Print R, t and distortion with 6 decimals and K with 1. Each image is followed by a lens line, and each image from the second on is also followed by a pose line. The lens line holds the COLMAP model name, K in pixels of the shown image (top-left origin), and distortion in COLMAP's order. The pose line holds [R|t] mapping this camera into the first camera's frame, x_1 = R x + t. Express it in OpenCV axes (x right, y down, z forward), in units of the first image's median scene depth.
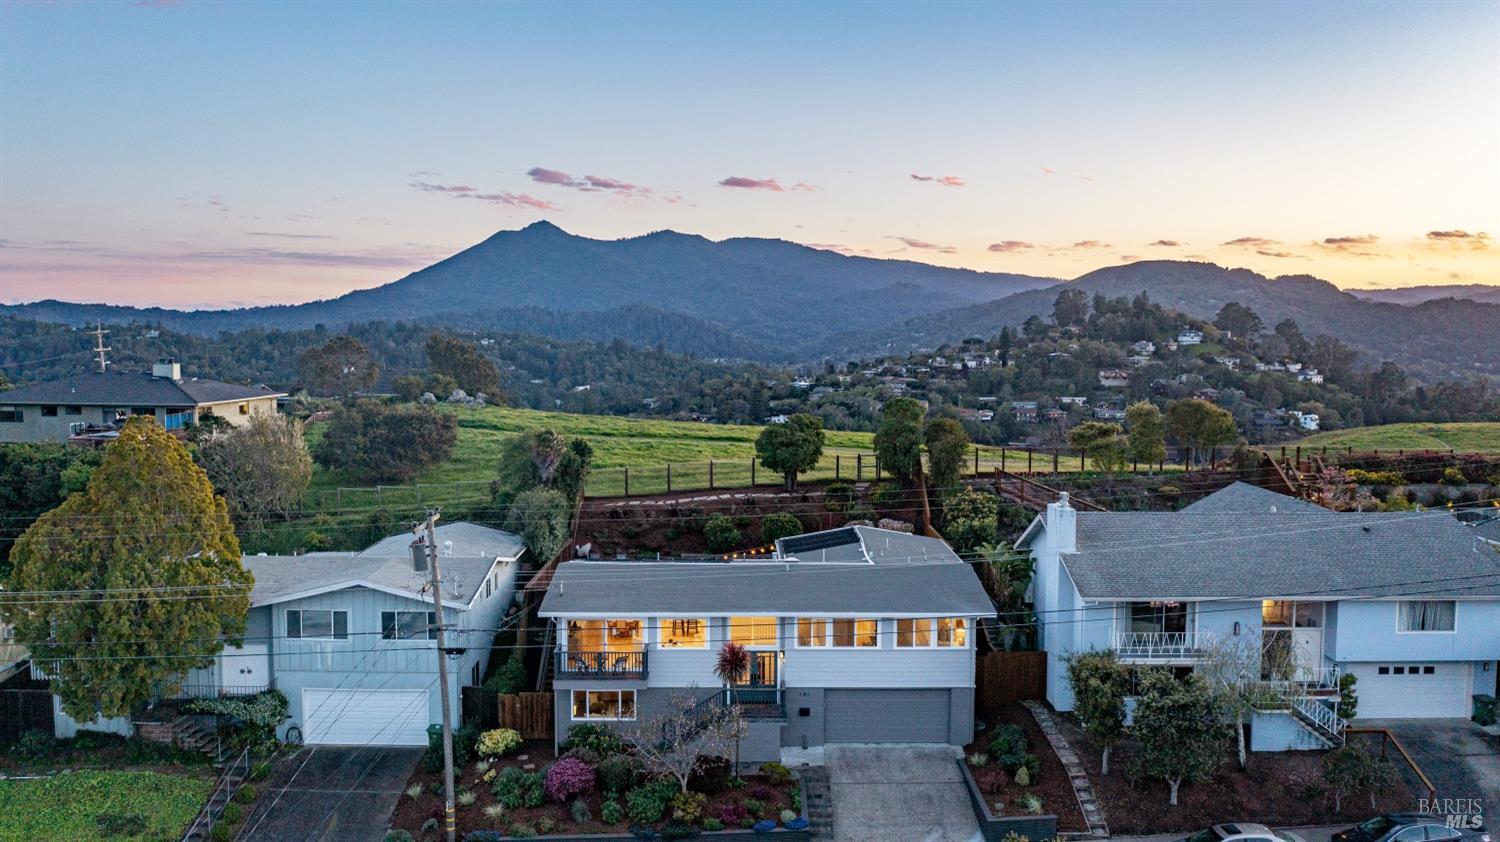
lens RADIAL K [[1265.3, 0, 750.0], [0, 1265.3, 421.0], [0, 0, 1]] dist [-0.033740, -0.002324]
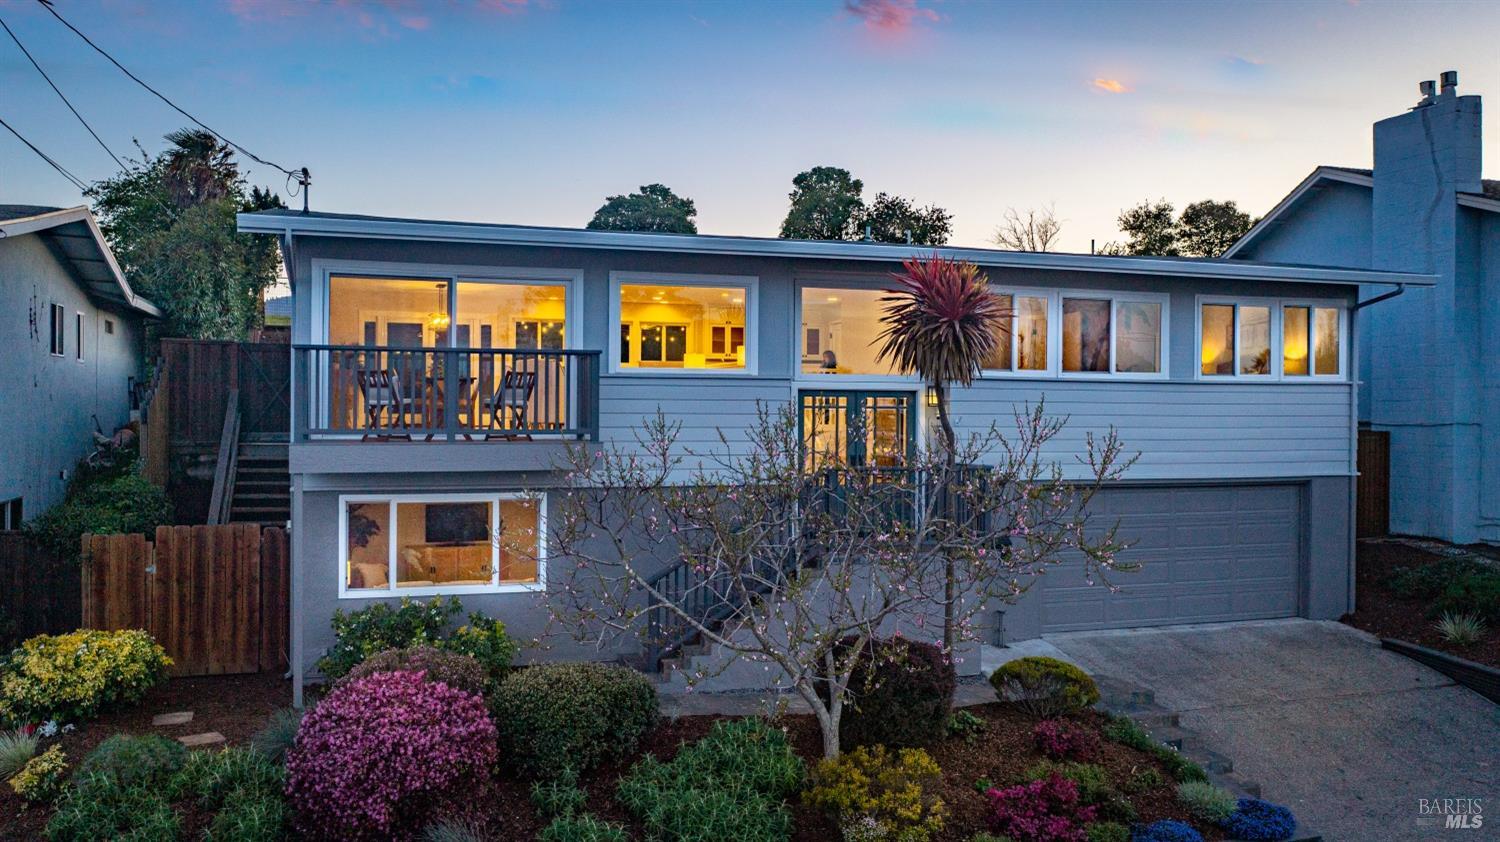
lens RADIAL K [[1265.3, 0, 750.0], [0, 1265.3, 421.0], [0, 0, 1]] dist [-0.033740, -0.002324]
pose [[0.959410, -0.015676, 0.281578, -0.248931], [0.036170, 0.997048, -0.067733, 0.414143], [-0.279685, 0.075169, 0.957145, 1.277565]]
